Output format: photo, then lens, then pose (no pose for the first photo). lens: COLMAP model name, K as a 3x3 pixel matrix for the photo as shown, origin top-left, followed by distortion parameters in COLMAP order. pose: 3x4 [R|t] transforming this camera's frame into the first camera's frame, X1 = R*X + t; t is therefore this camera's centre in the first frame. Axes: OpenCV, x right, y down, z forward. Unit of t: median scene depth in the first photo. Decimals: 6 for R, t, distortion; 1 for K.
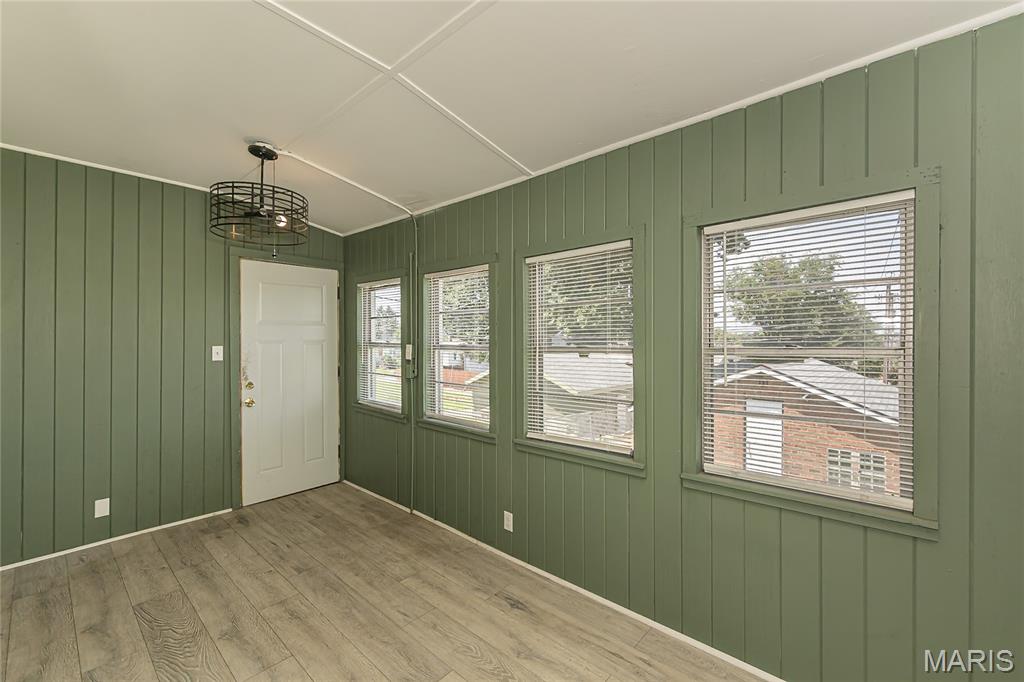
lens RADIAL K [[422.7, 0, 523.1], [0, 422.7, 331.1], [0, 0, 1]] dist [0.001572, 0.000225]
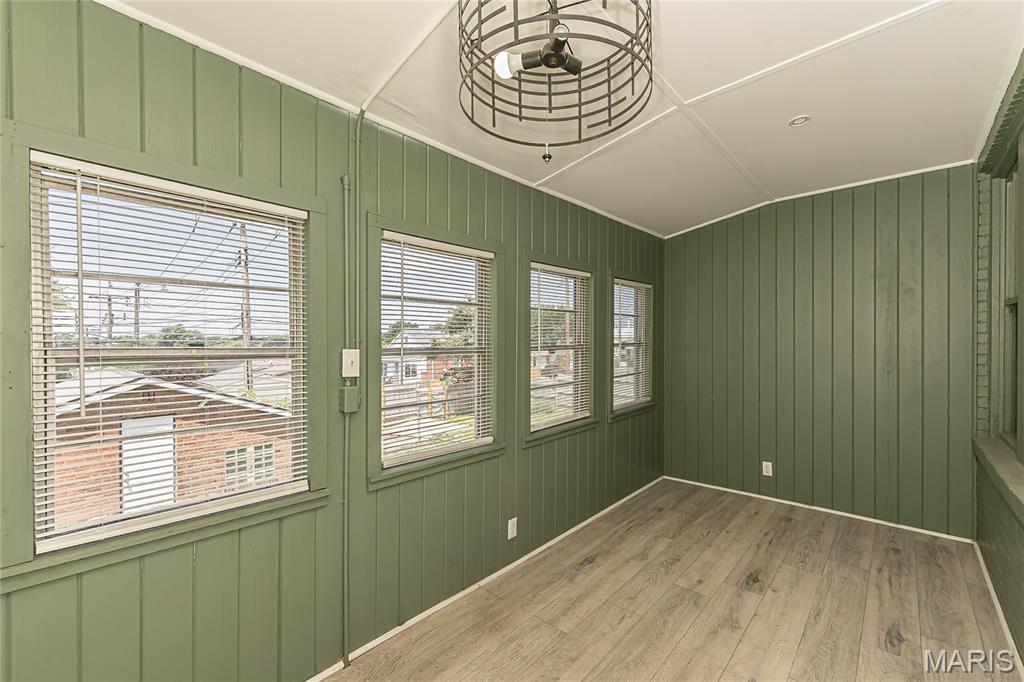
lens RADIAL K [[422.7, 0, 523.1], [0, 422.7, 331.1], [0, 0, 1]] dist [0.001572, 0.000225]
pose [[0.011697, 0.025873, 0.999597, -0.810355], [-0.011744, 0.999600, -0.025735, 0.018943], [-0.999863, -0.011438, 0.011996, 0.775190]]
